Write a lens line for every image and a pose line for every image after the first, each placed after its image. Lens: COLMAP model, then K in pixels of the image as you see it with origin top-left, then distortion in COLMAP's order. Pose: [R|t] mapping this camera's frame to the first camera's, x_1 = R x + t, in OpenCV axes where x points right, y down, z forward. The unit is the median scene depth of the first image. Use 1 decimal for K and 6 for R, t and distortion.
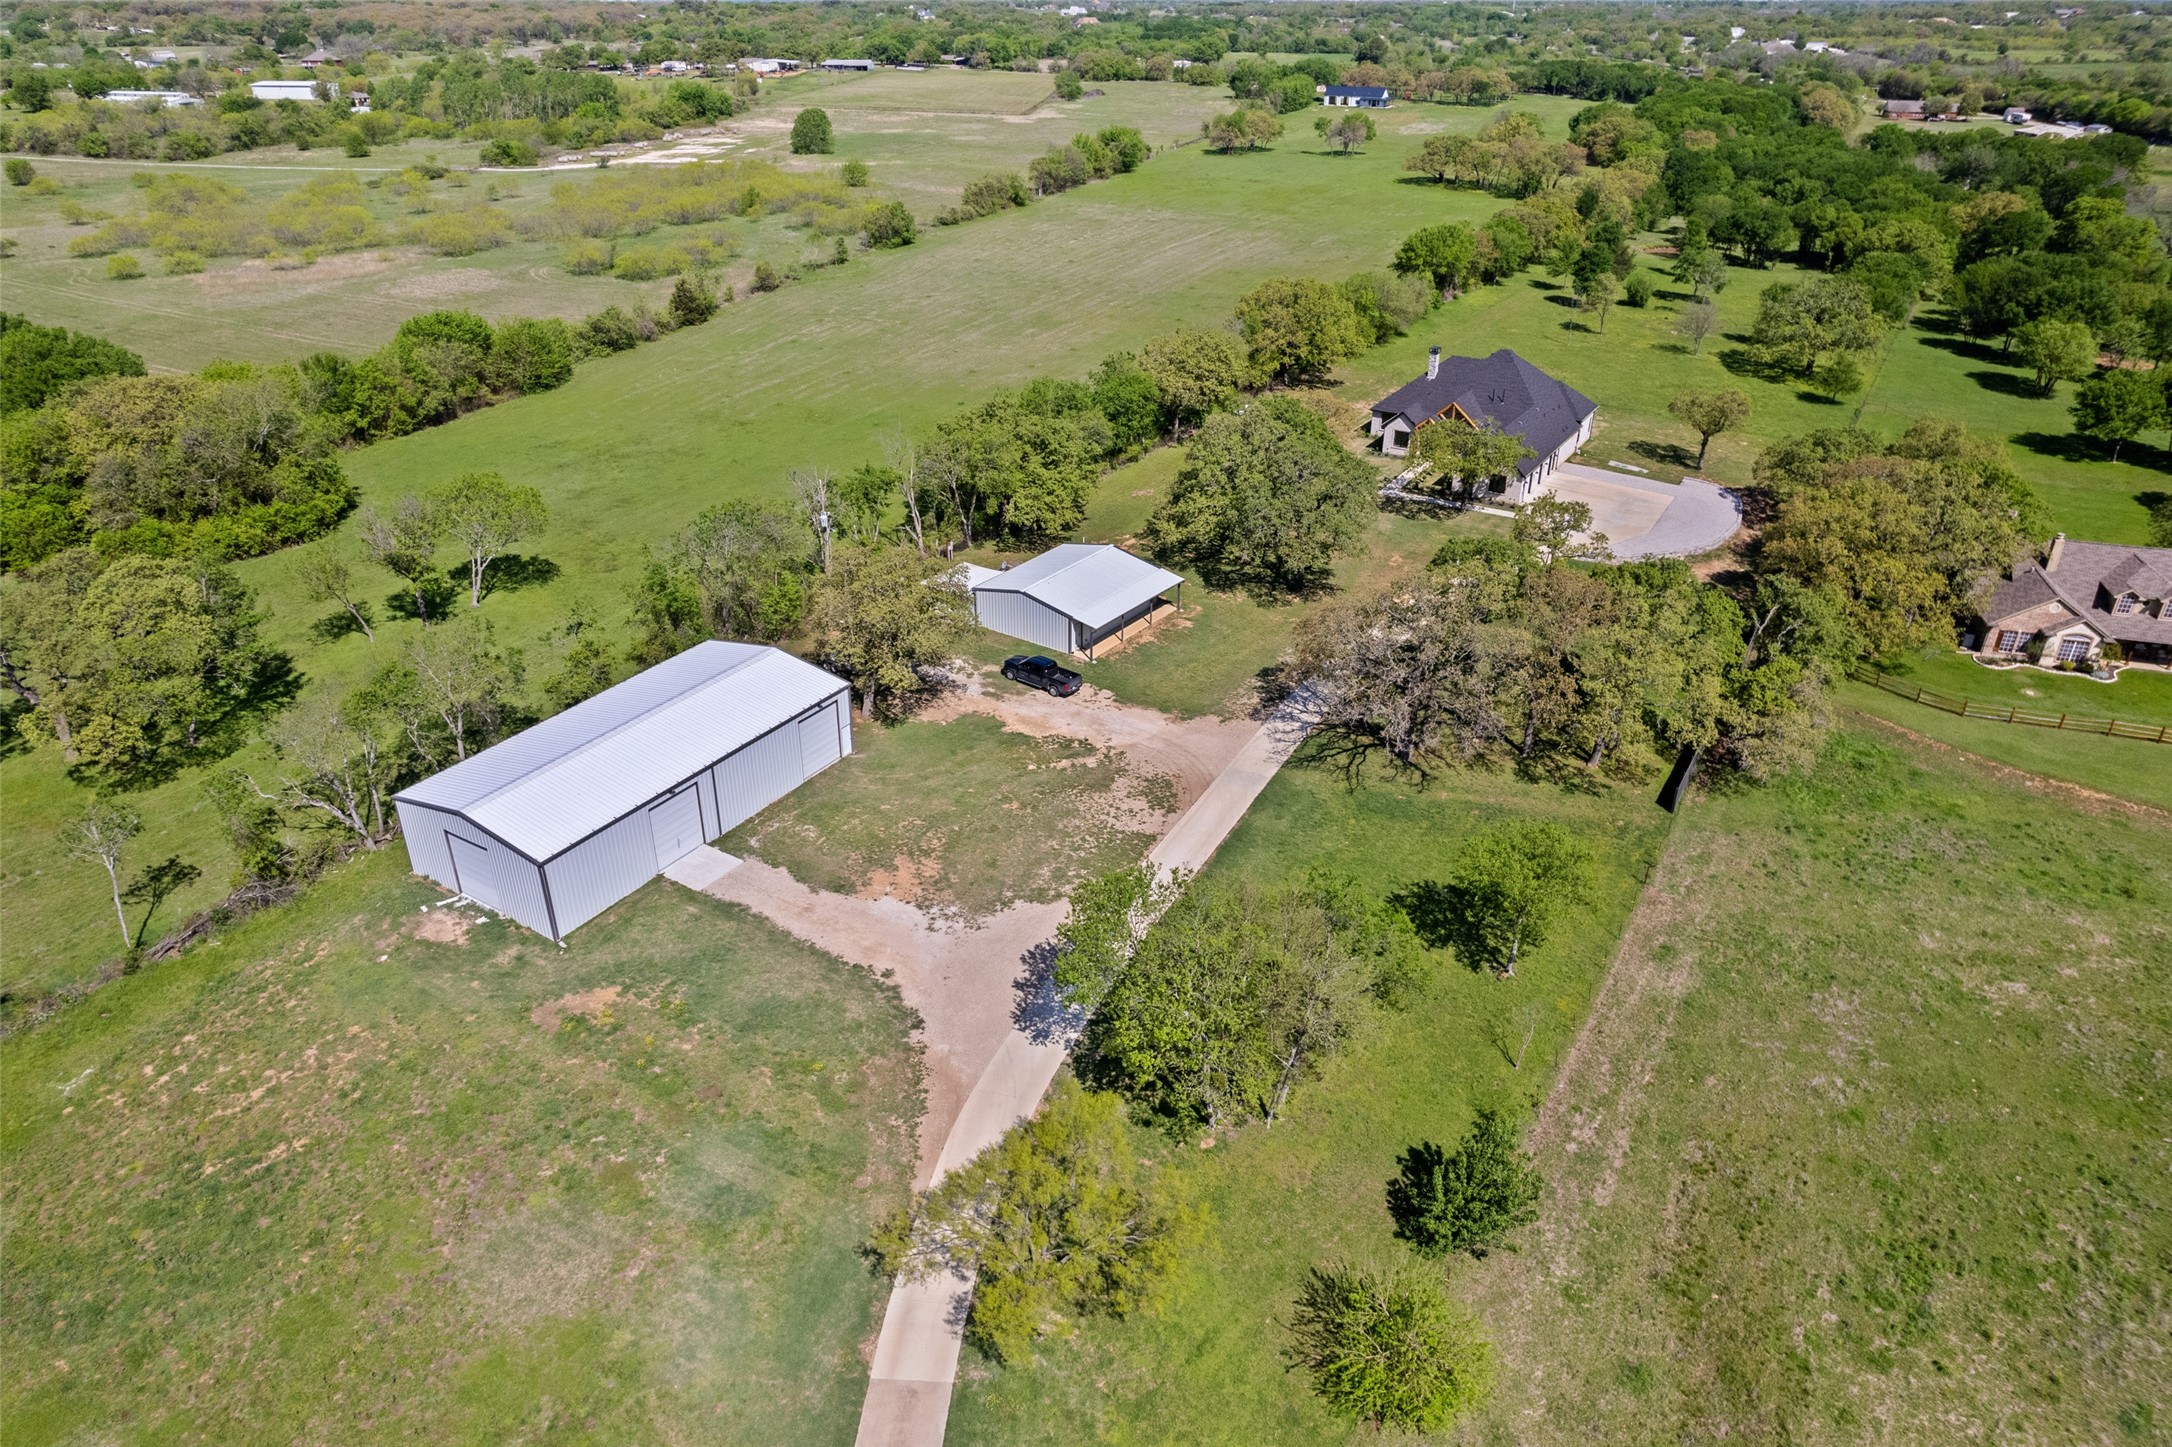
lens RADIAL K [[1404.8, 0, 1070.6], [0, 1404.8, 719.6], [0, 0, 1]] dist [-0.070199, 0.059983]
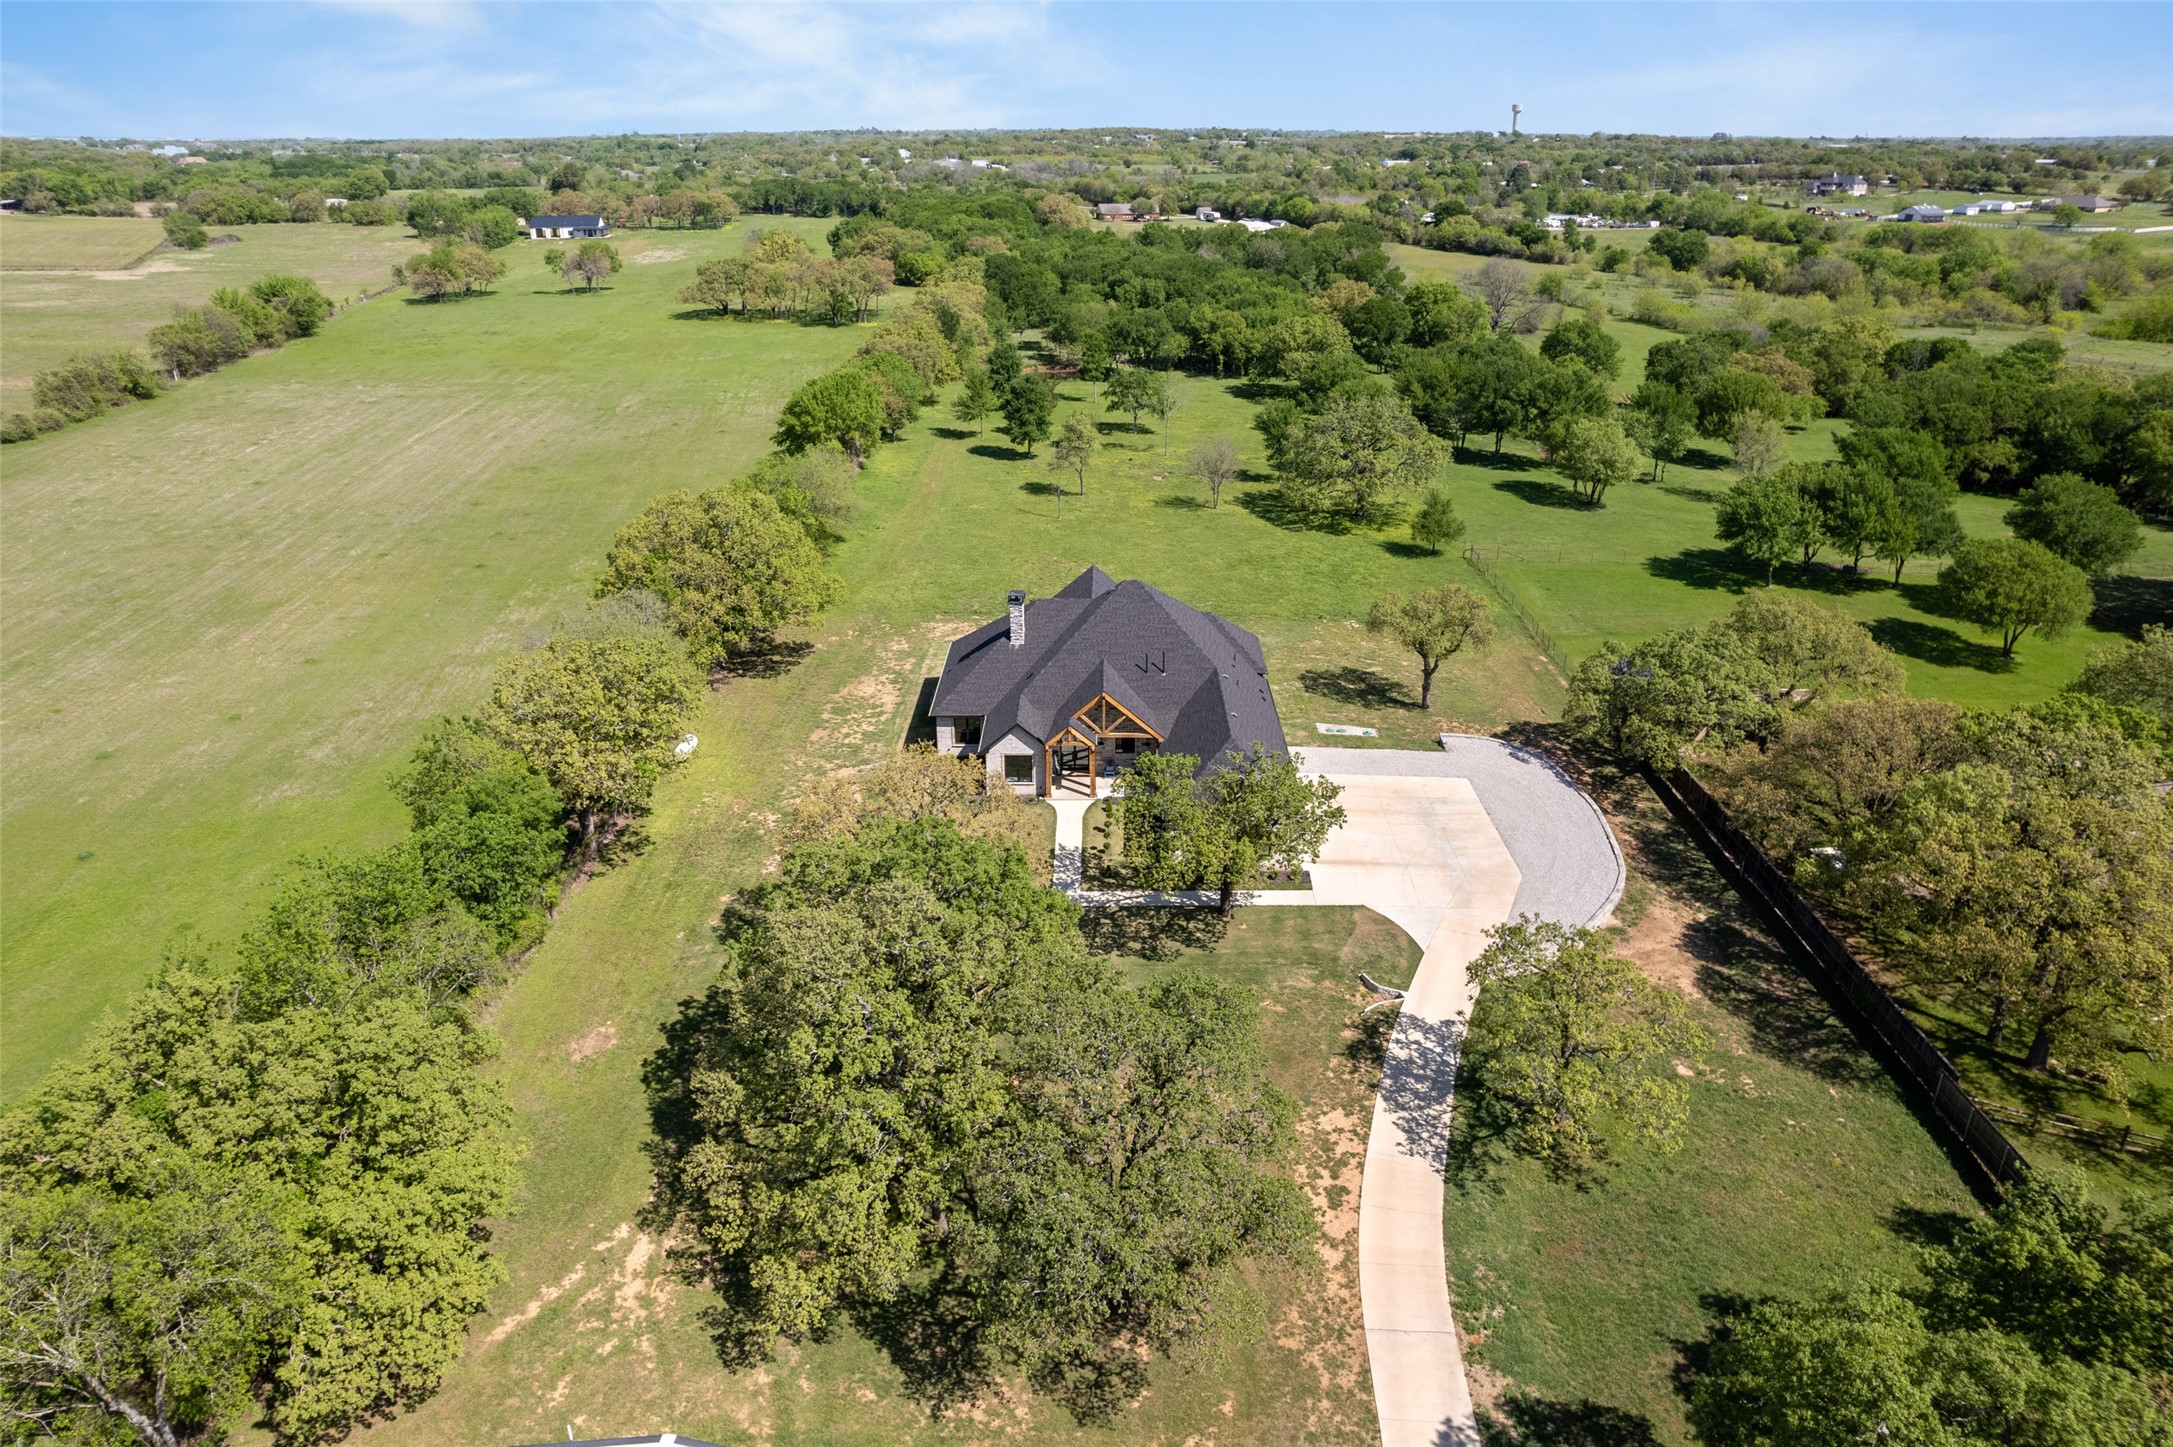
lens RADIAL K [[1405.5, 0, 1092.8], [0, 1405.5, 727.2], [0, 0, 1]] dist [-0.070199, 0.059983]
pose [[0.849336, -0.210925, 0.483879, -0.002180], [0.247959, 0.968683, -0.012982, -0.065340], [-0.465988, 0.131008, 0.875039, 0.158737]]
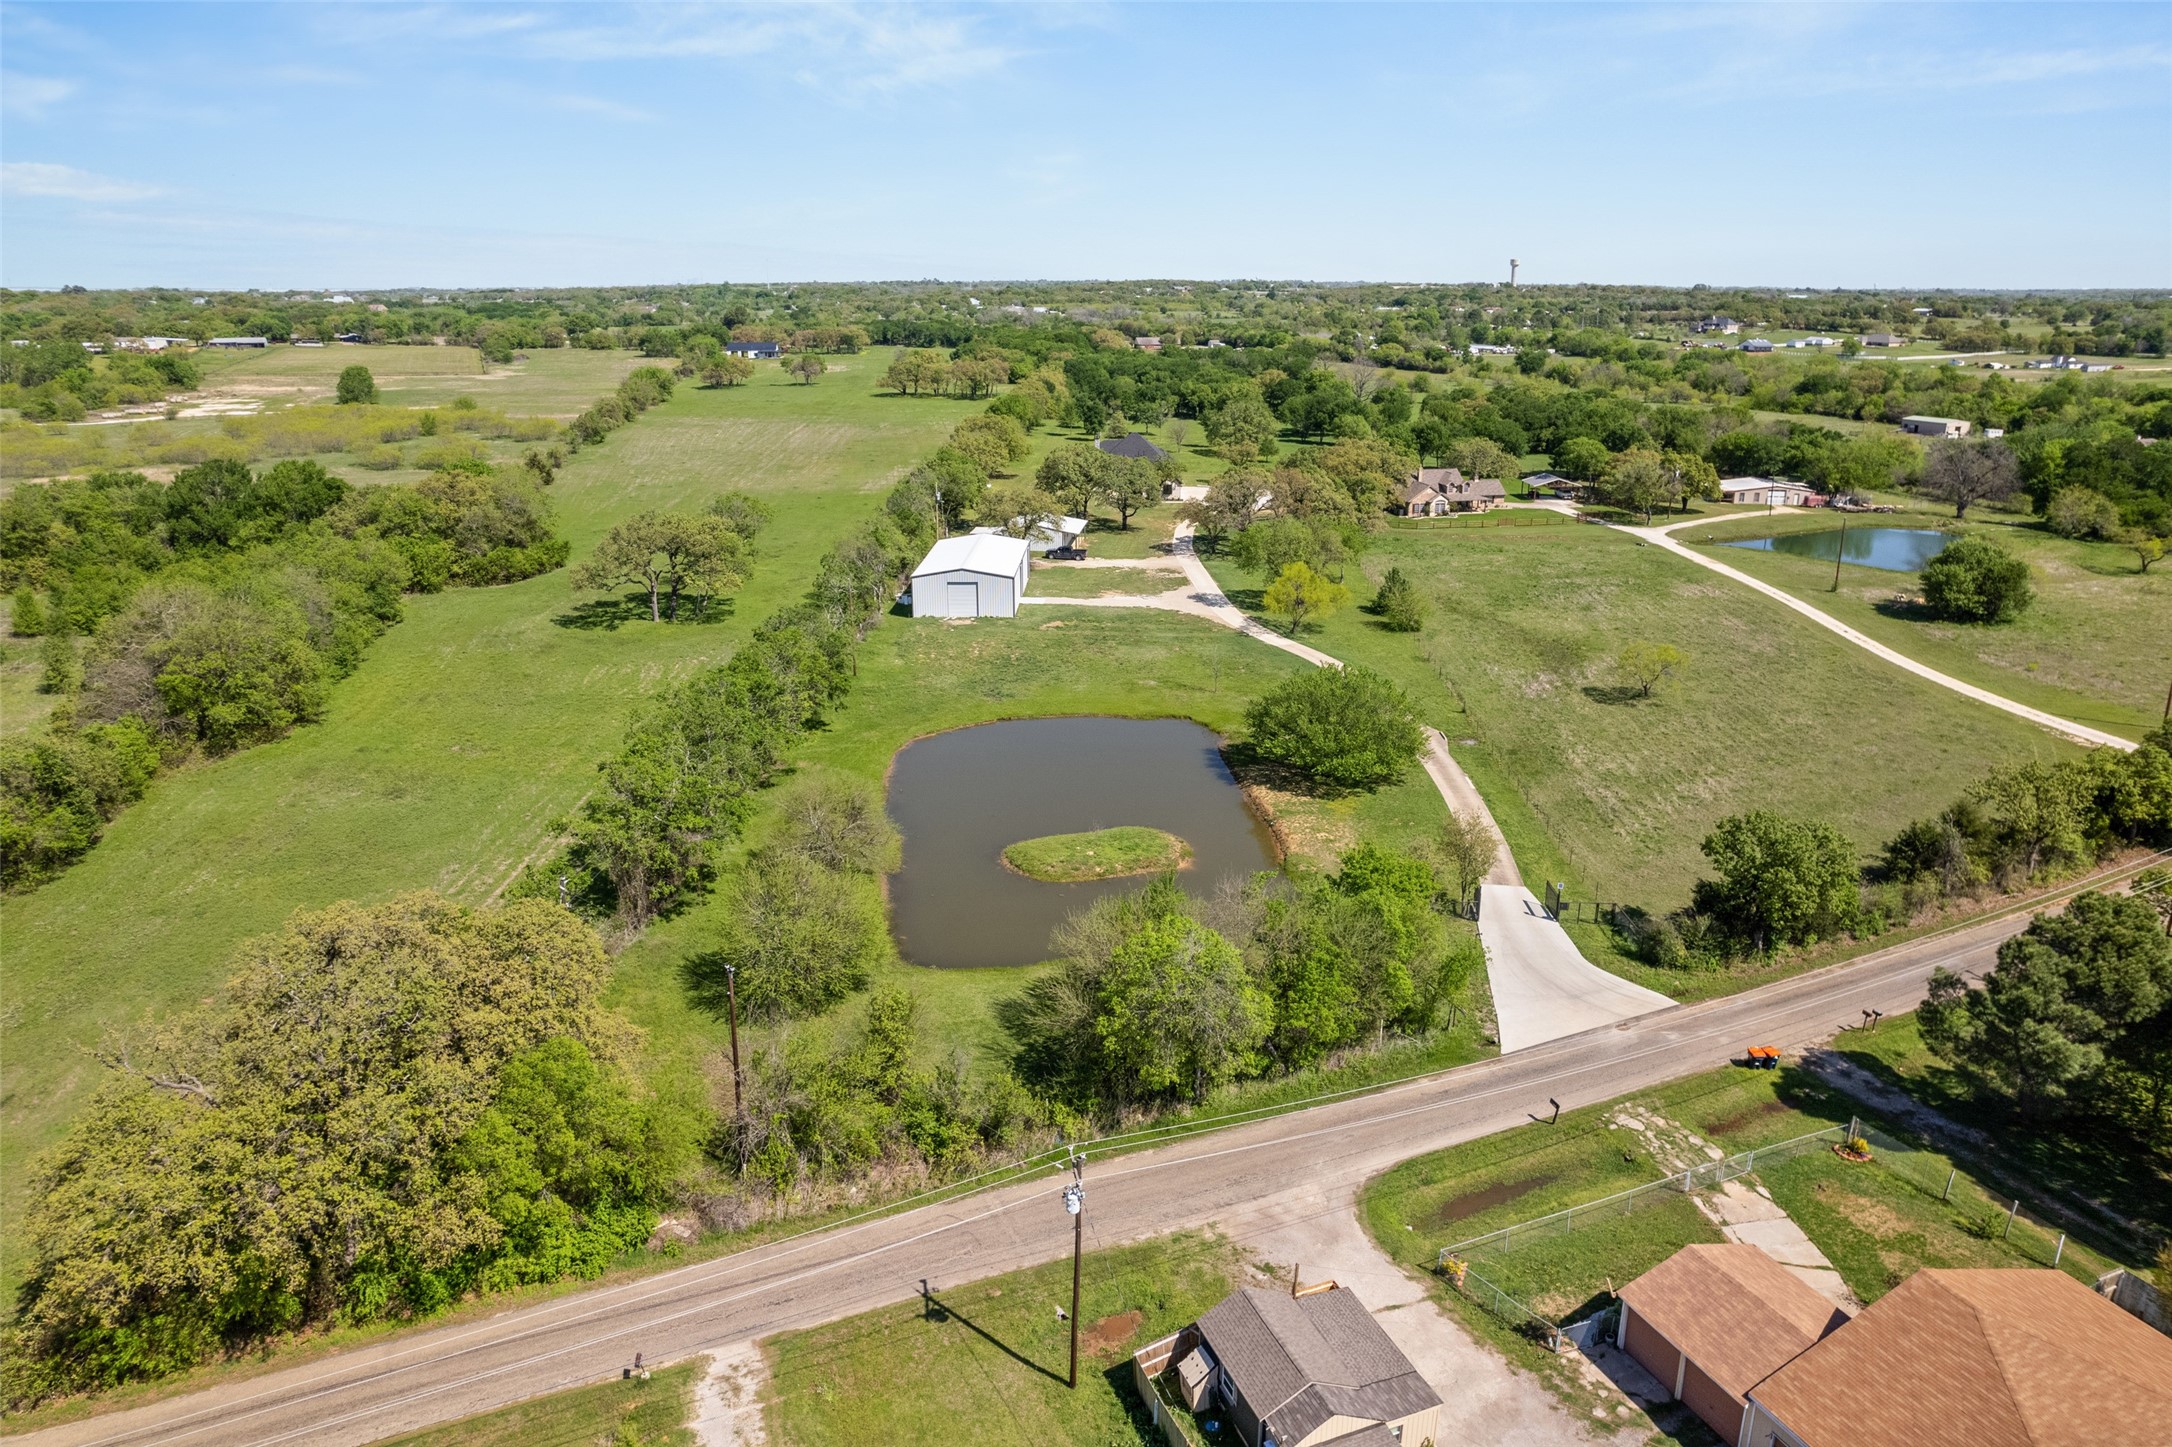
lens RADIAL K [[1404.8, 0, 1094.7], [0, 1404.8, 727.4], [0, 0, 1]] dist [-0.070199, 0.059983]
pose [[0.864328, -0.155492, 0.478288, -0.220887], [0.235797, 0.965292, -0.112299, 0.099777], [-0.444226, 0.209843, 0.870993, -0.165294]]
